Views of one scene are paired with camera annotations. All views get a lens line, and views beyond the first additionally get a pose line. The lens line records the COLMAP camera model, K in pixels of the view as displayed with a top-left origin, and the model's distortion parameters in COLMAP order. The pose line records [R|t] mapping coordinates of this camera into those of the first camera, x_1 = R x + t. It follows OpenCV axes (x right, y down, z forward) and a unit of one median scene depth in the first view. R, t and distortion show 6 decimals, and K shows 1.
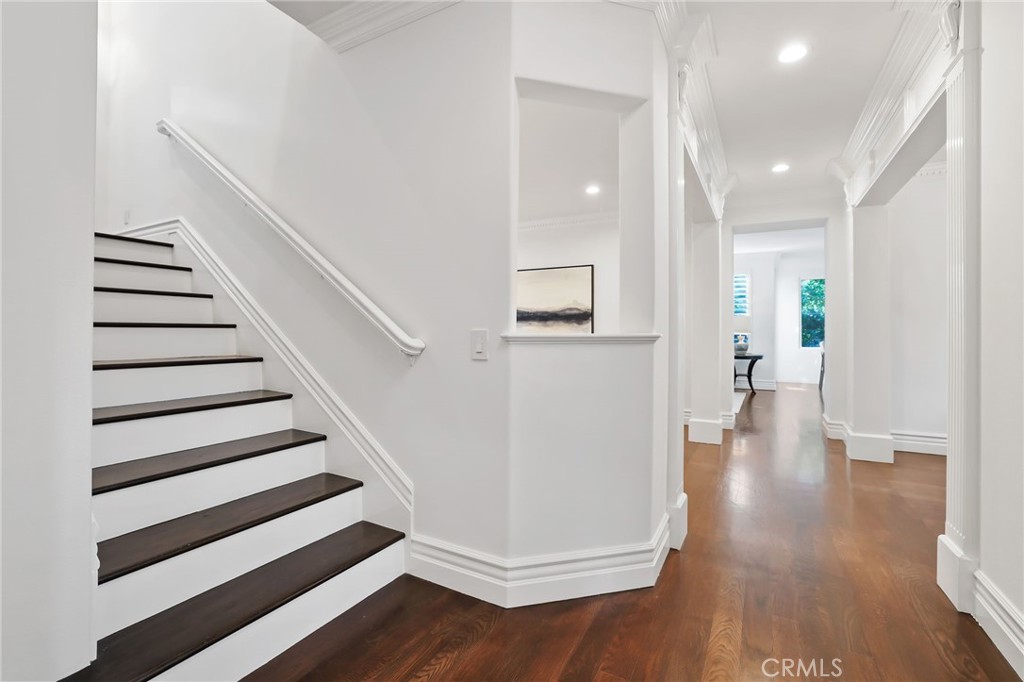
lens RADIAL K [[451.8, 0, 507.1], [0, 451.8, 333.3], [0, 0, 1]] dist [-0.023070, 0.003780]
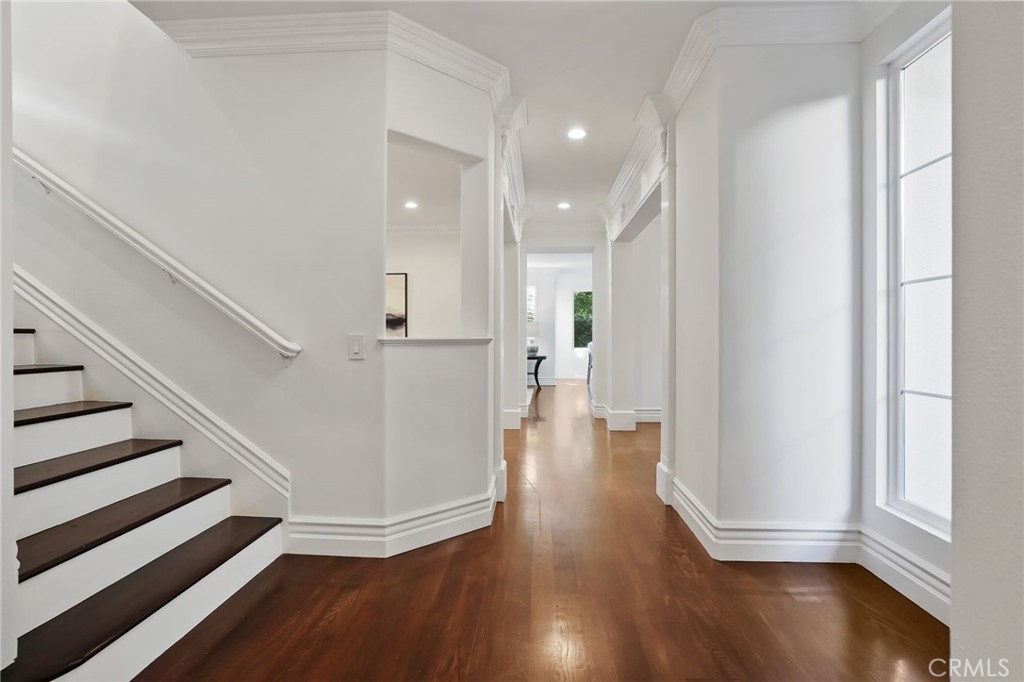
lens RADIAL K [[451.8, 0, 508.3], [0, 451.8, 345.9], [0, 0, 1]] dist [-0.023070, 0.003780]
pose [[0.906275, -0.013032, 0.422489, -0.179854], [0.005614, 0.999808, 0.018796, 0.002969], [-0.422652, -0.014663, 0.906173, -0.226157]]
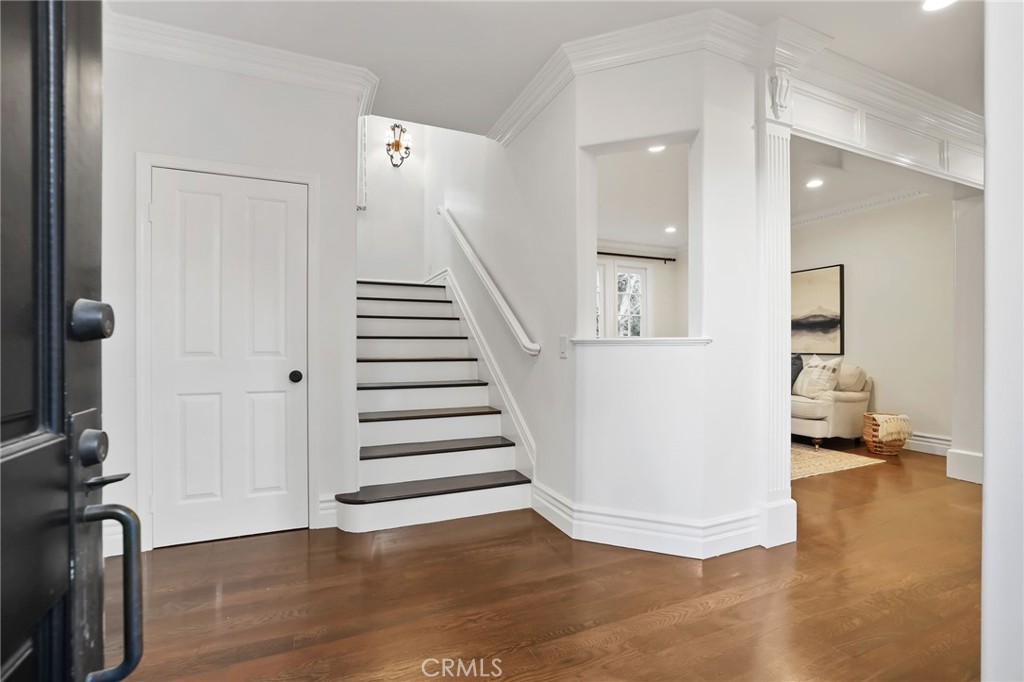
lens RADIAL K [[451.8, 0, 527.3], [0, 451.8, 353.4], [0, 0, 1]] dist [-0.023070, 0.003780]
pose [[0.813709, 0.004638, -0.581254, 0.582142], [0.002170, 0.999937, 0.011016, 0.027099], [0.581269, -0.010225, 0.813647, -0.164208]]
